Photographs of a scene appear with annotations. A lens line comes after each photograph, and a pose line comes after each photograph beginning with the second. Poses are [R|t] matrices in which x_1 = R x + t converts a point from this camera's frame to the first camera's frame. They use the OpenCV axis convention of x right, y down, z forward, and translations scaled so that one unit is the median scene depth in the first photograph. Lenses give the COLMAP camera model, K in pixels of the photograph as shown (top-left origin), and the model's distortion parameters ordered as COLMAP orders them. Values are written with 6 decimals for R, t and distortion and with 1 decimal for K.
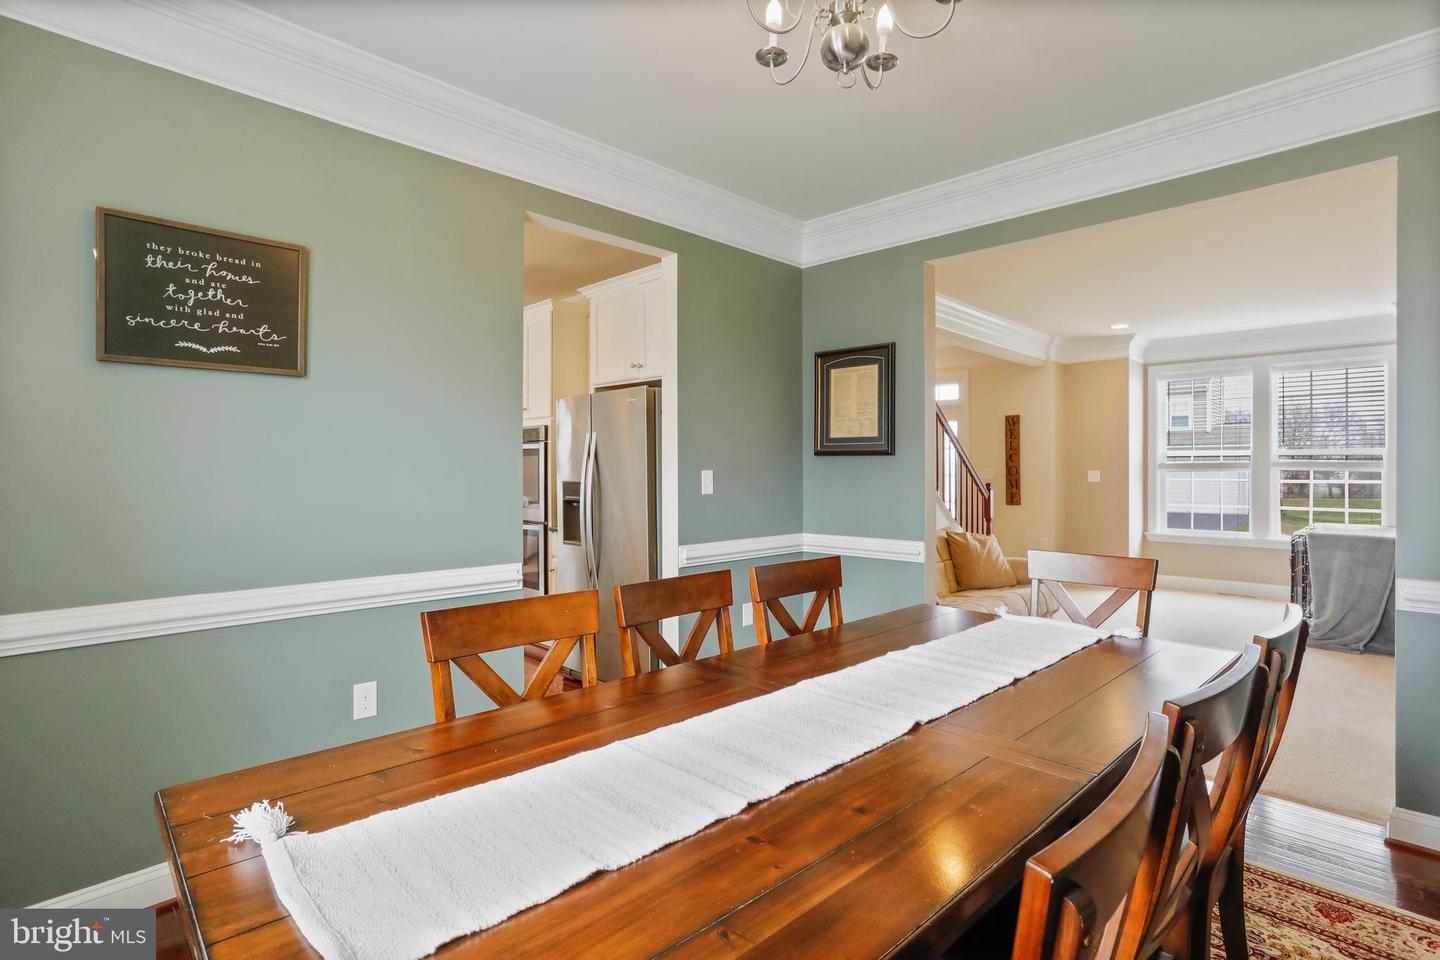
lens RADIAL K [[711.5, 0, 726.2], [0, 711.5, 471.8], [0, 0, 1]] dist [-0.048188, 0.024875]
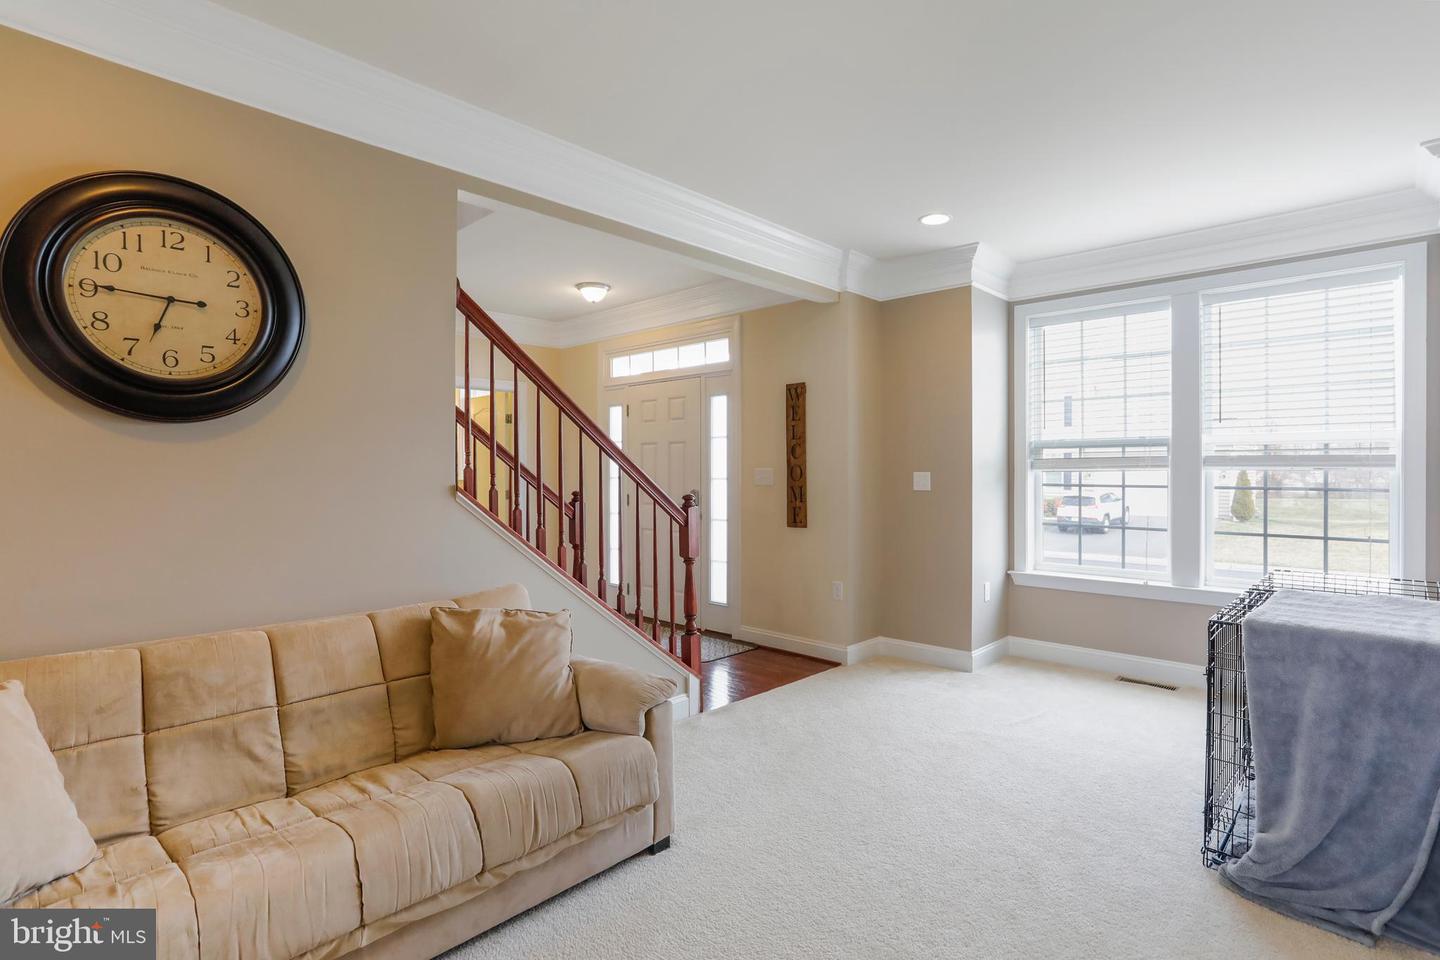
lens RADIAL K [[711.5, 0, 719.0], [0, 711.5, 474.2], [0, 0, 1]] dist [-0.048188, 0.024875]
pose [[0.999909, -0.000221, 0.013458, 0.363487], [0.000219, 1.000000, 0.000130, -0.000101], [-0.013458, -0.000127, 0.999909, 0.413295]]
